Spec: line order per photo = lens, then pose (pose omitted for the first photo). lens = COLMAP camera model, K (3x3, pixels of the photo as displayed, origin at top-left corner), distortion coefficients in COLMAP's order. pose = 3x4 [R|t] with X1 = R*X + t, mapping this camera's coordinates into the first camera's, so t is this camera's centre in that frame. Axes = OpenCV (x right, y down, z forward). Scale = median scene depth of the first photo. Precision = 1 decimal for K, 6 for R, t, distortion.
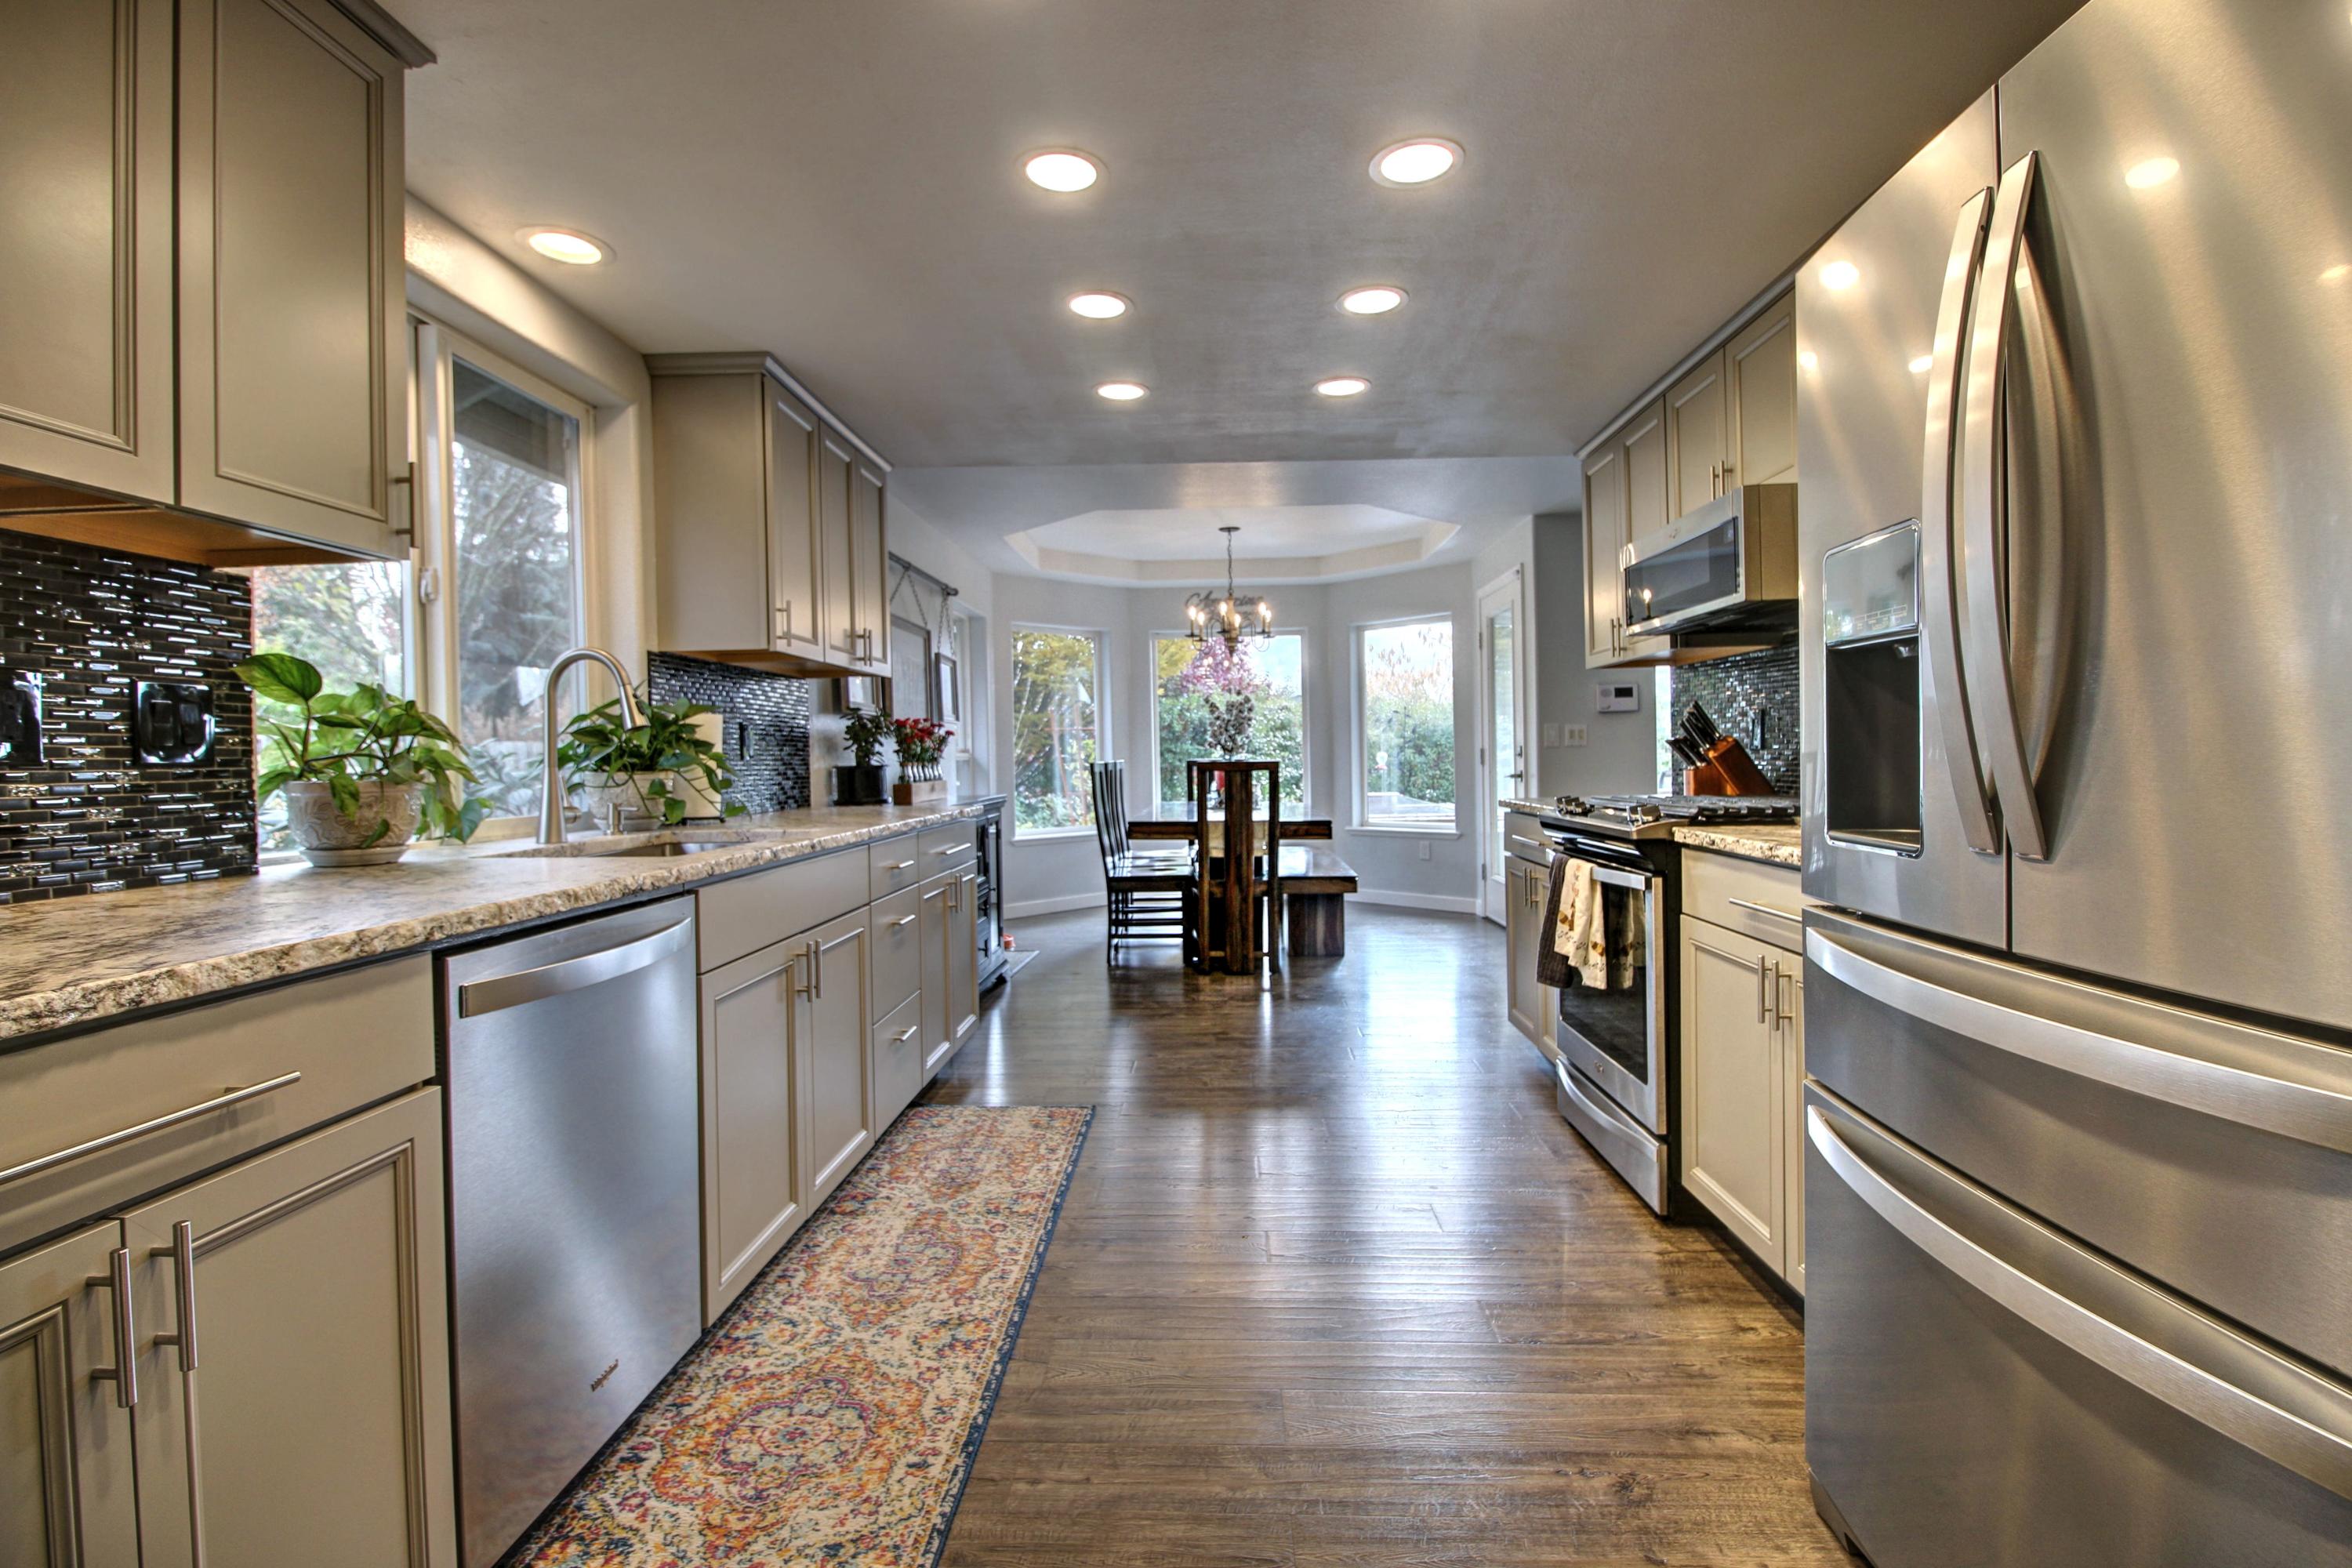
lens RADIAL K [[1088.2, 0, 1180.5], [0, 1088.2, 770.3], [0, 0, 1]] dist [0.000683, -0.014169]
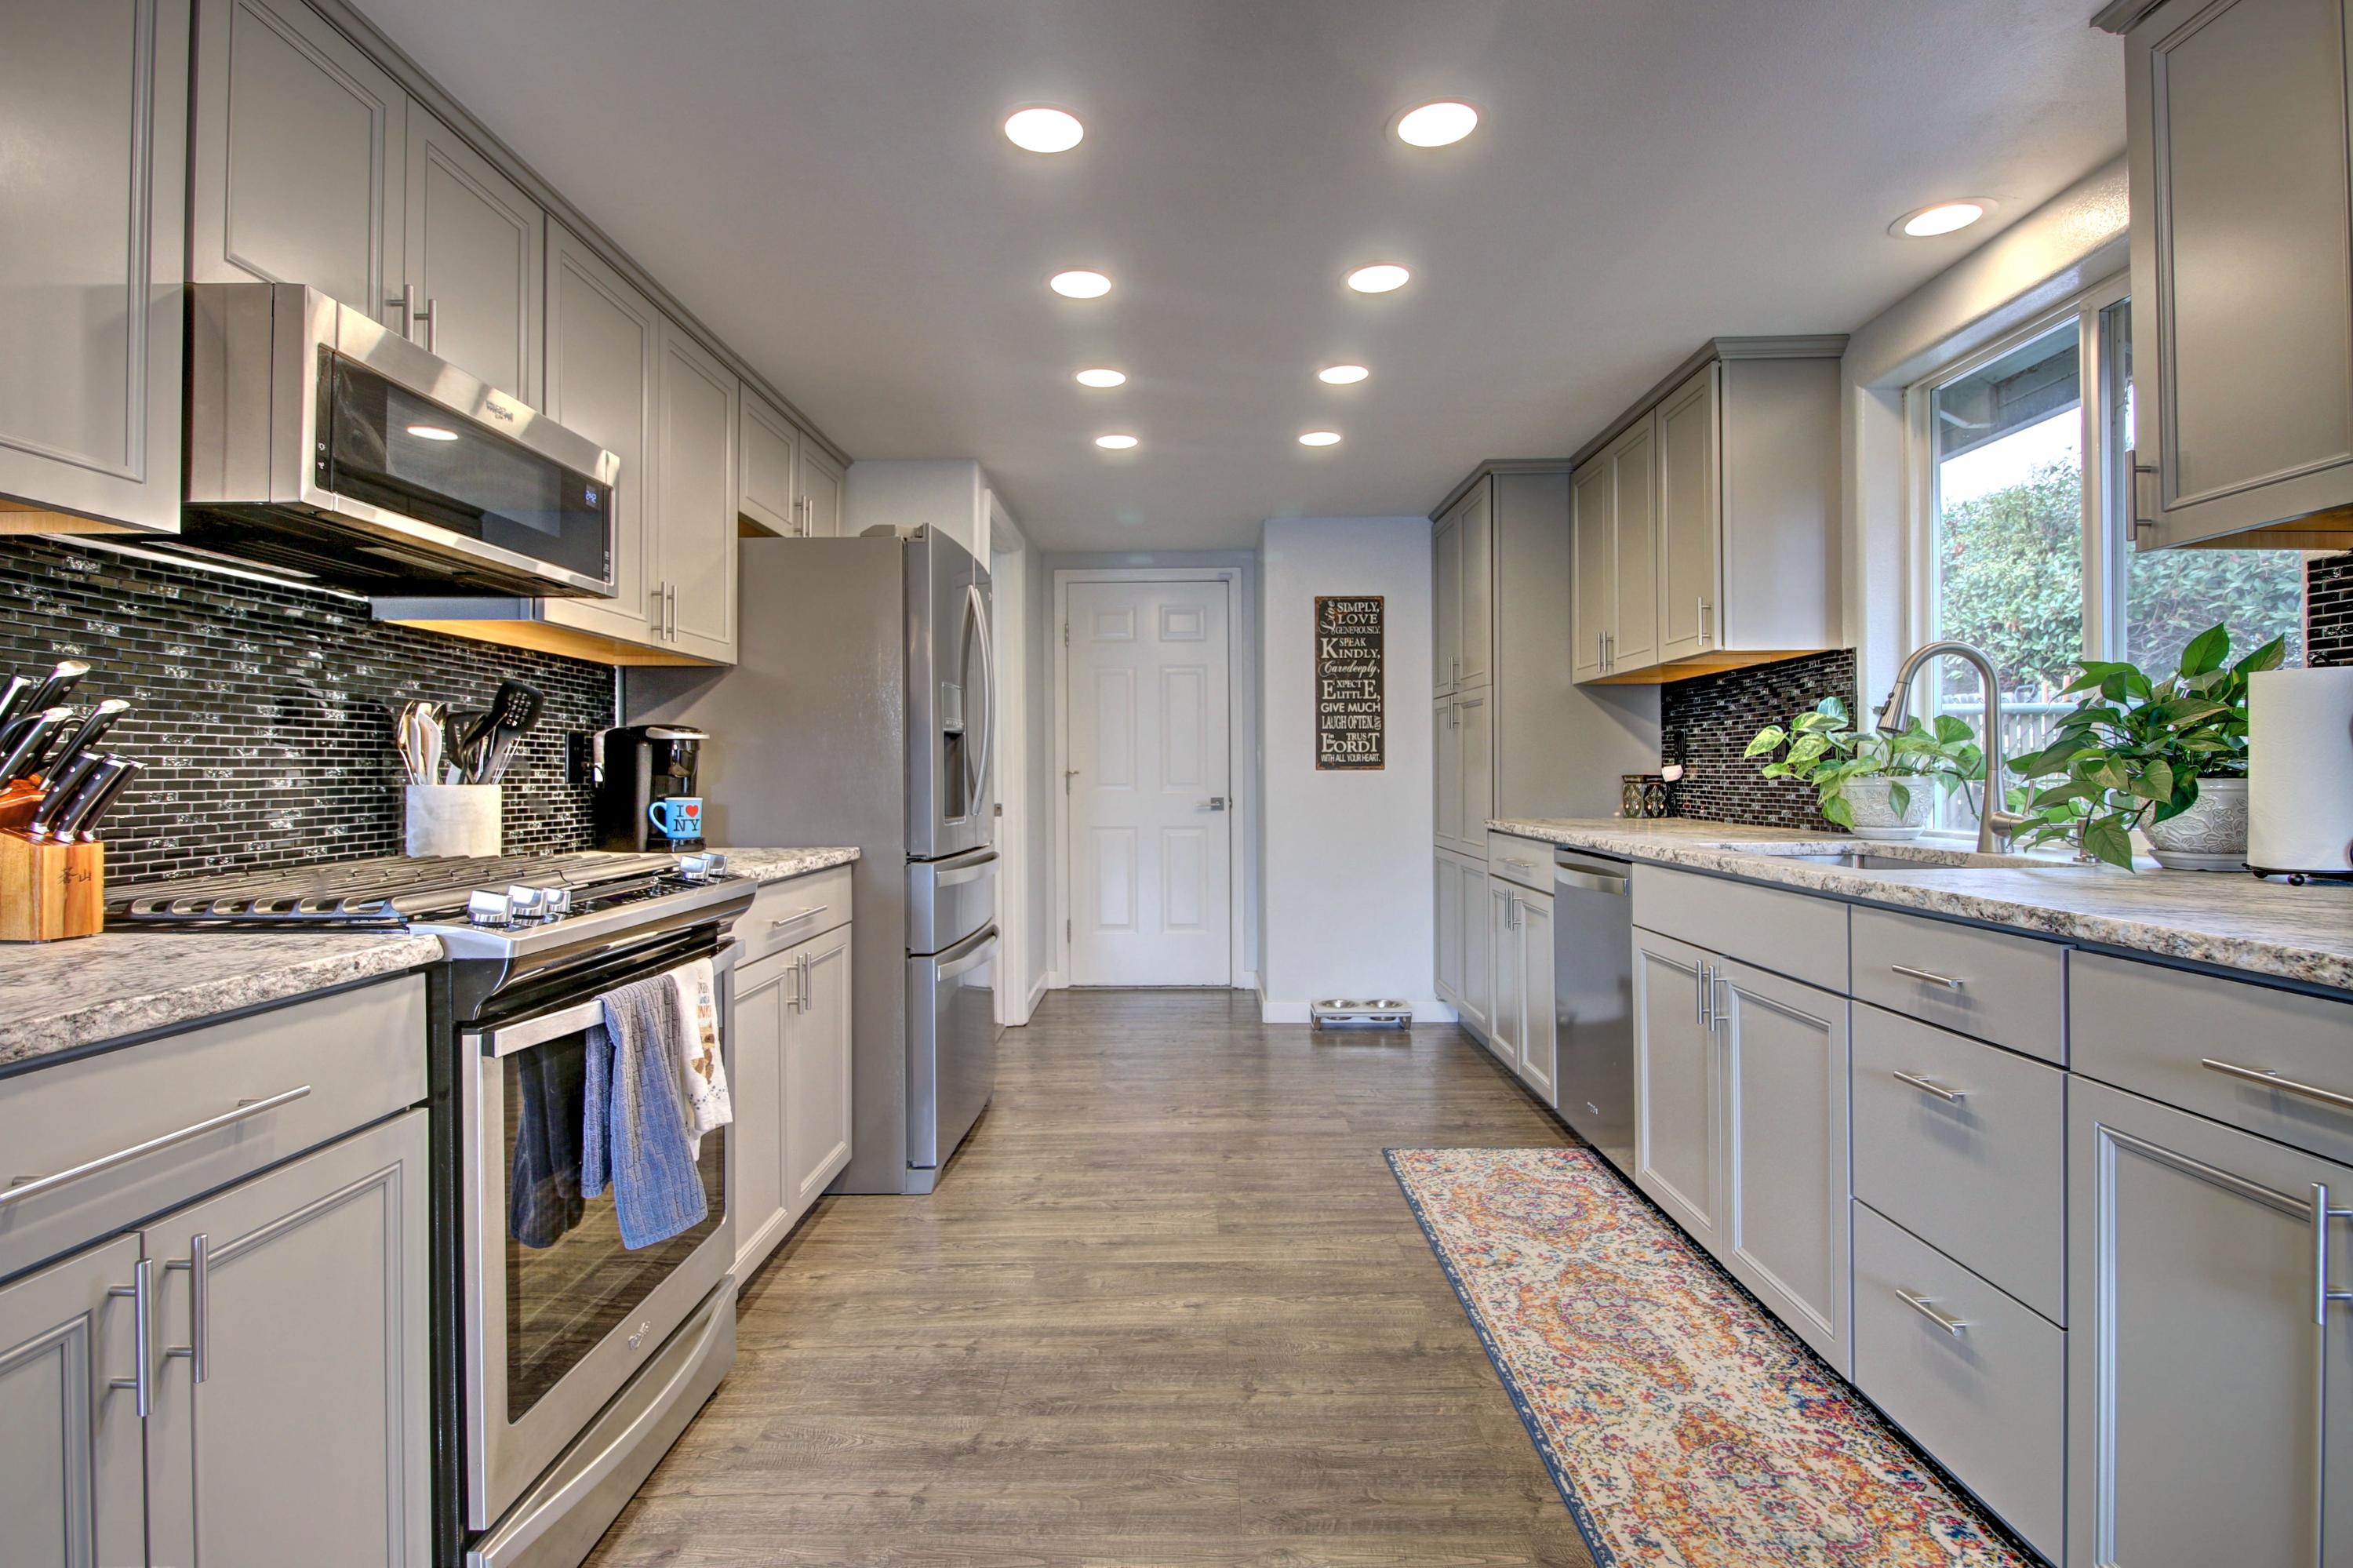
lens RADIAL K [[1186.7, 0, 1179.2], [0, 1186.7, 773.1], [0, 0, 1]] dist [0.003359, -0.013399]
pose [[-0.999295, 0.022673, -0.029932, 0.142383], [0.022271, 0.999658, 0.013701, -0.029444], [0.030233, 0.013024, -0.999458, 2.049673]]
